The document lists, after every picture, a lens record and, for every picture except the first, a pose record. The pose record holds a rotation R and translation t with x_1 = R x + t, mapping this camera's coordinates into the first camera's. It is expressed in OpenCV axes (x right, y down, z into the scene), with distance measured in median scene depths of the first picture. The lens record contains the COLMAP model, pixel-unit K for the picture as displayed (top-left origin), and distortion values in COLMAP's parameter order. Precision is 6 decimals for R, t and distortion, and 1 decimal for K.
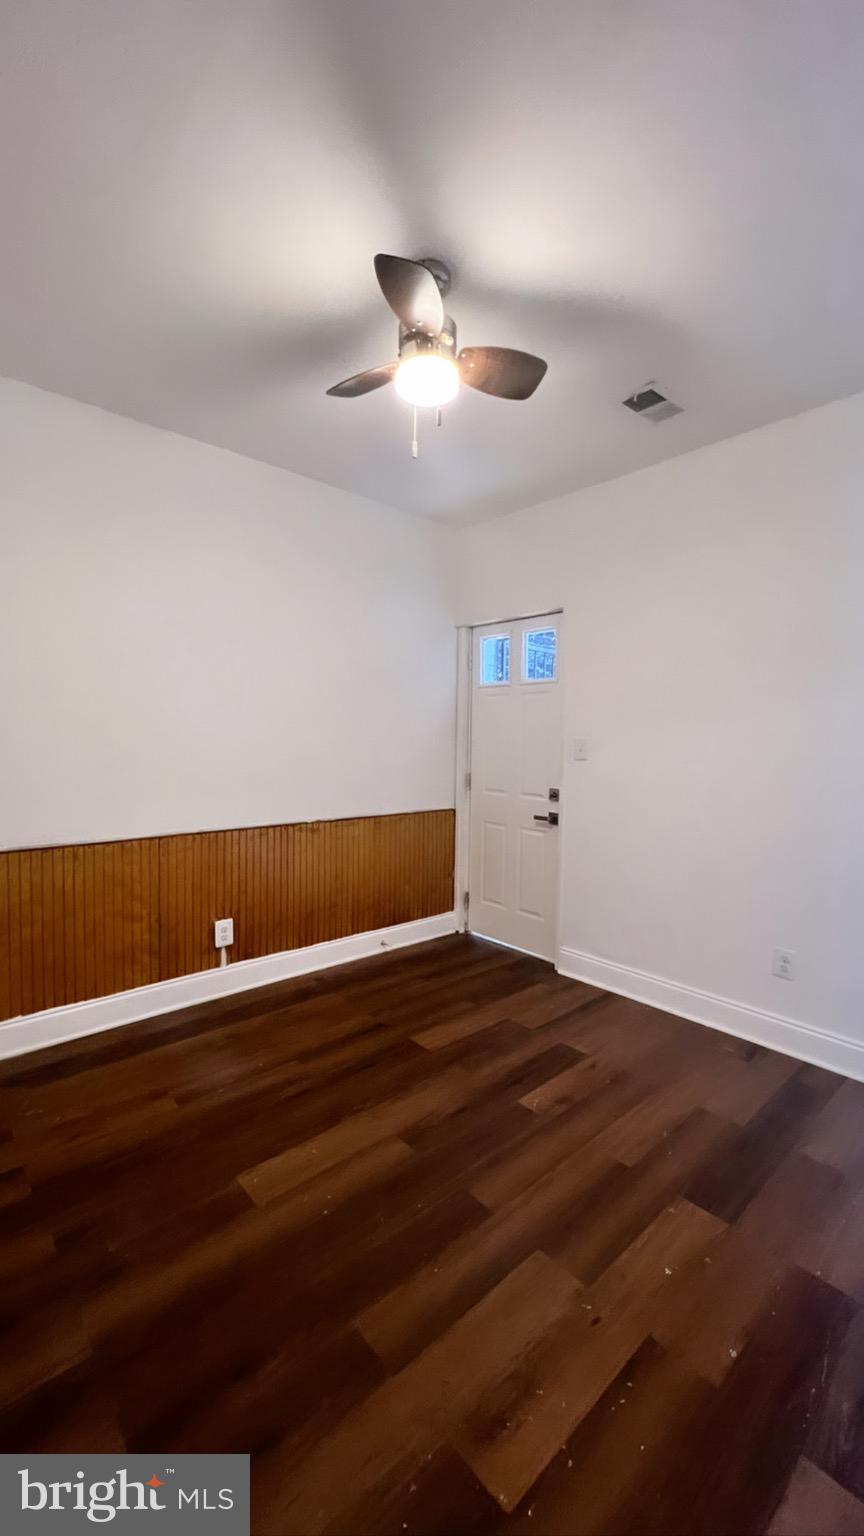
lens RADIAL K [[614.1, 0, 431.2], [0, 614.1, 767.8], [0, 0, 1]] dist [-0.000551, 0.000586]
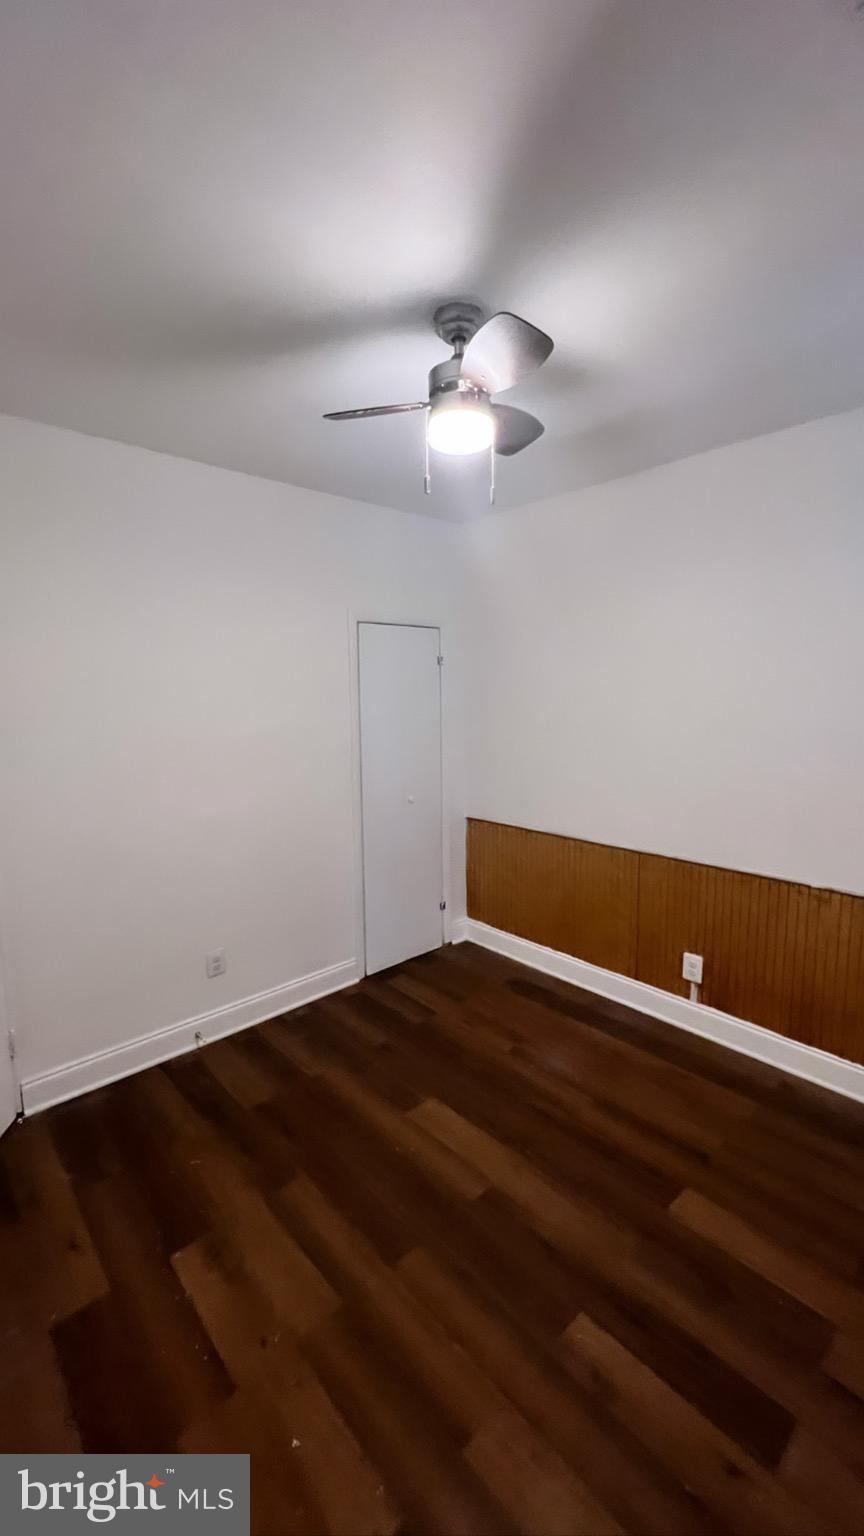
lens RADIAL K [[618.8, 0, 431.4], [0, 618.8, 765.3], [0, 0, 1]] dist [0.013627, 0.000396]
pose [[0.002085, 0.106790, -0.994279, 0.739035], [-0.037640, 0.993585, 0.106636, -0.166800], [0.999289, 0.037202, 0.006091, 0.714021]]
